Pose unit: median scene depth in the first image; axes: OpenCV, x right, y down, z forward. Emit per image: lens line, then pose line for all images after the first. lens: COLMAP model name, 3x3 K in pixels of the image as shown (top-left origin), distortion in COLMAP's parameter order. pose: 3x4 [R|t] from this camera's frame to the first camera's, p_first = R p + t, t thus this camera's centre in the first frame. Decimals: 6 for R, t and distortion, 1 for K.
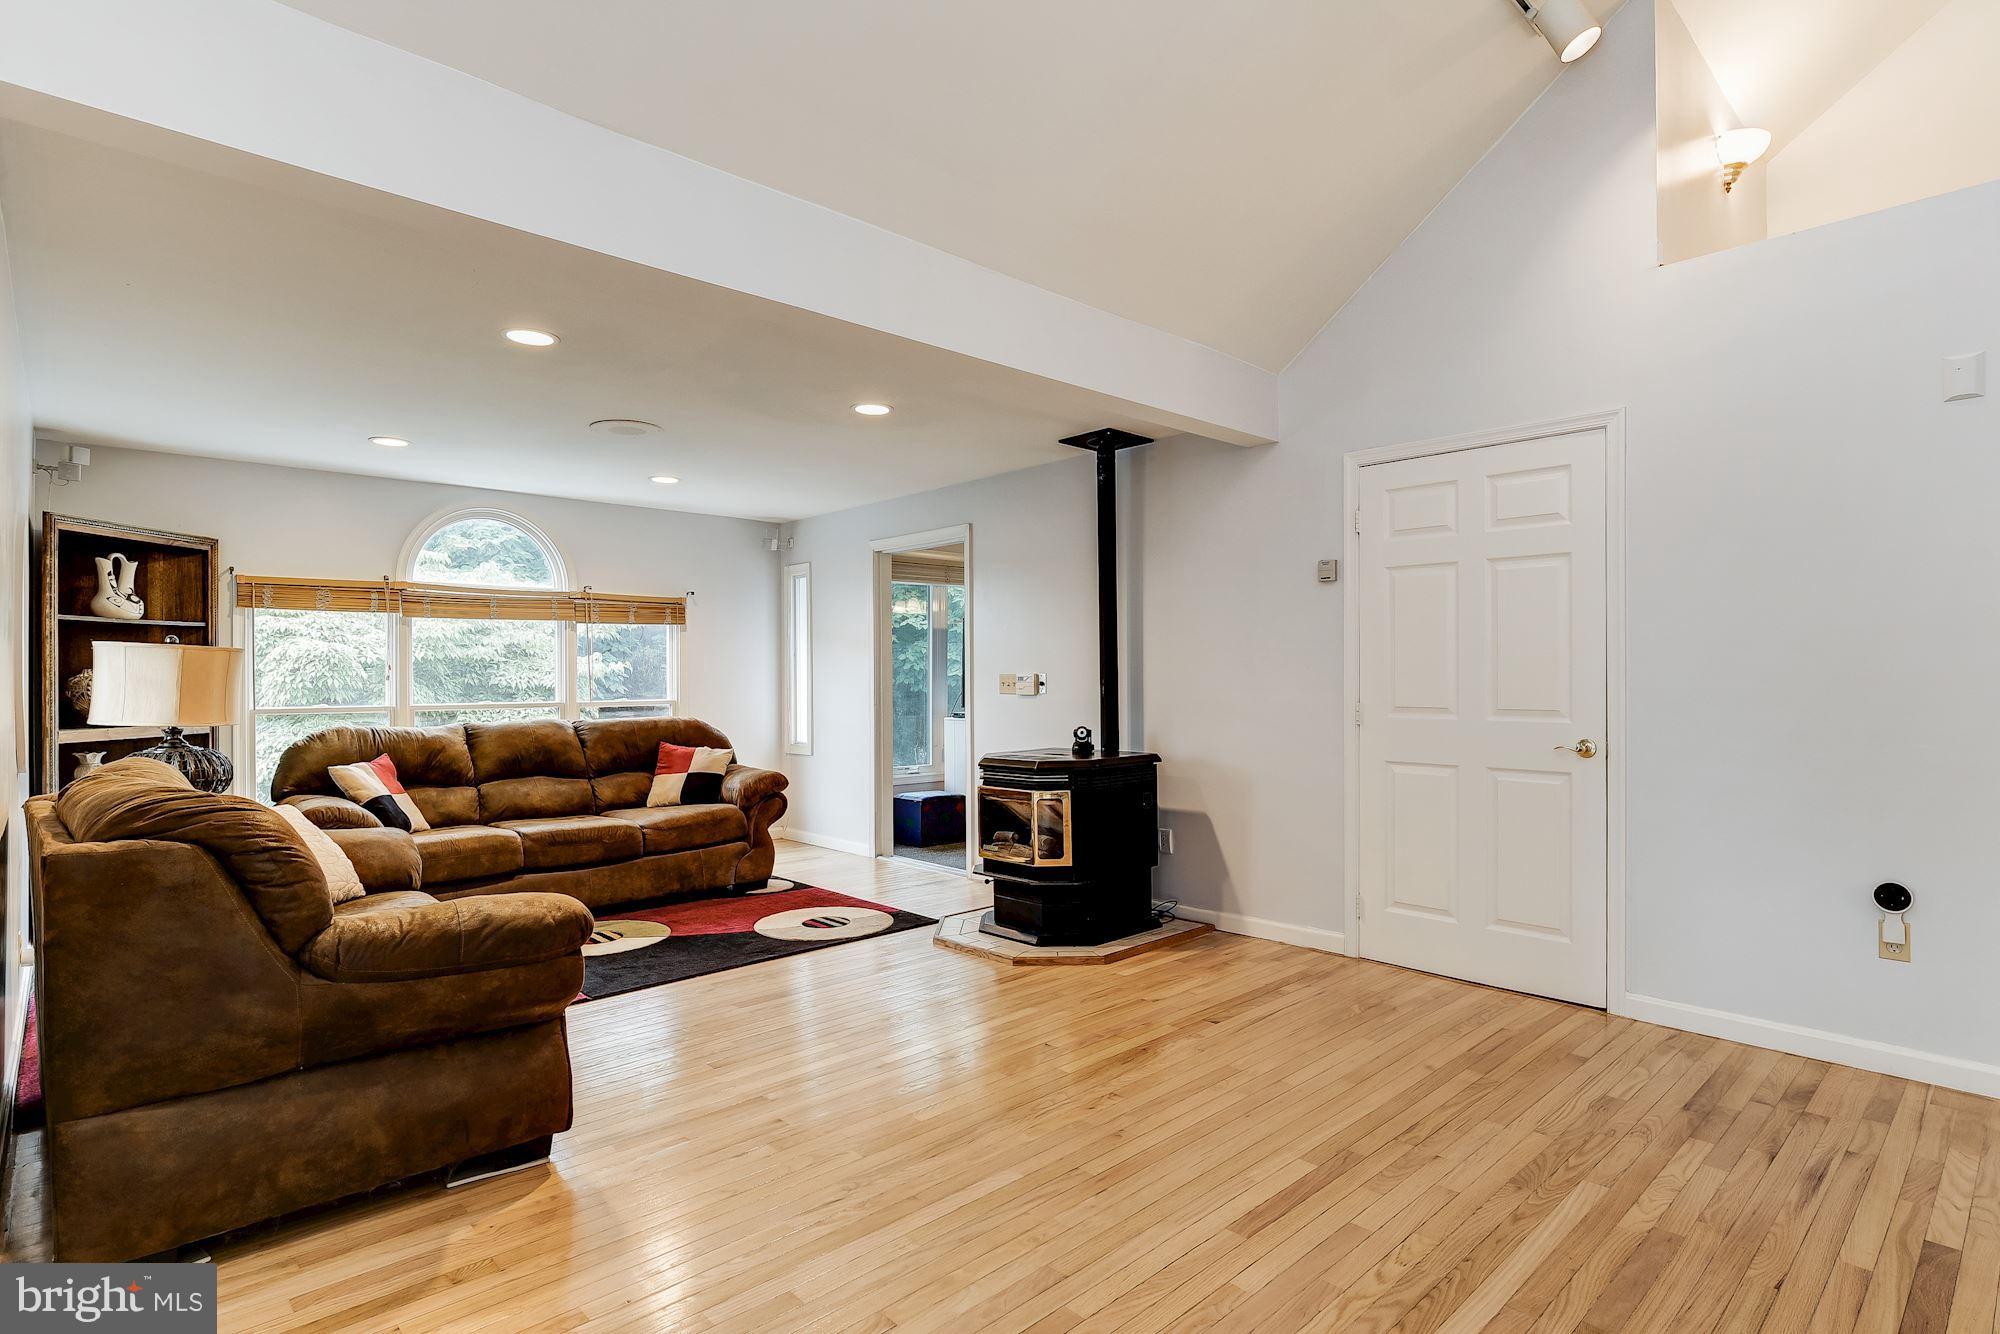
lens RADIAL K [[1010.9, 0, 1000.2], [0, 1010.9, 665.0], [0, 0, 1]] dist [0.000601, -0.000076]
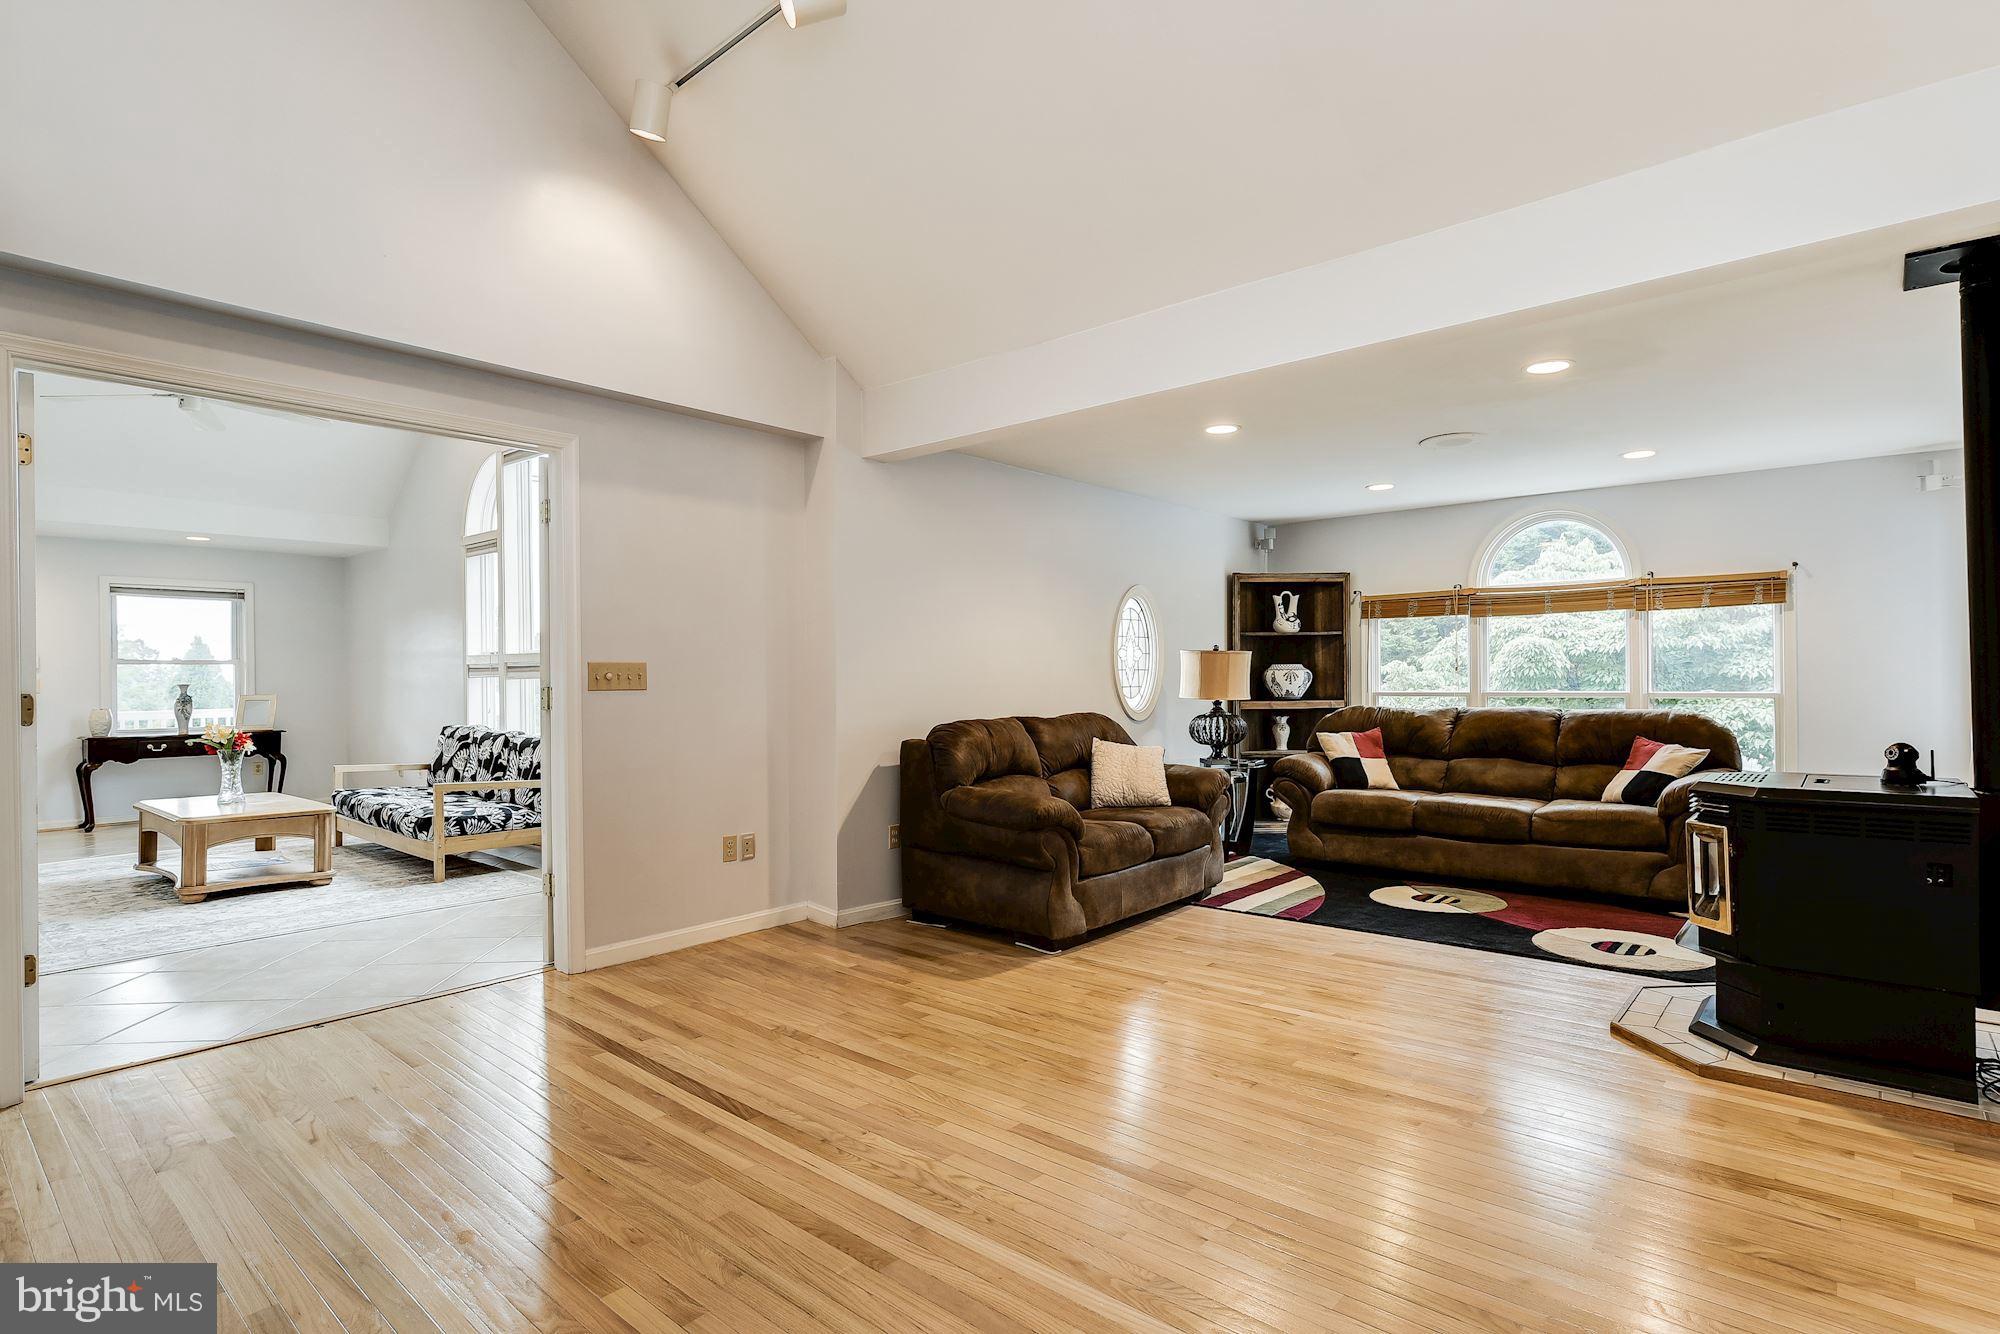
lens RADIAL K [[1010.9, 0, 999.6], [0, 1010.9, 672.7], [0, 0, 1]] dist [0.000601, -0.000076]
pose [[0.098012, -0.000650, -0.995185, 0.609191], [0.020775, 0.999783, 0.001393, 0.004804], [0.994968, -0.020811, 0.098004, 0.367760]]
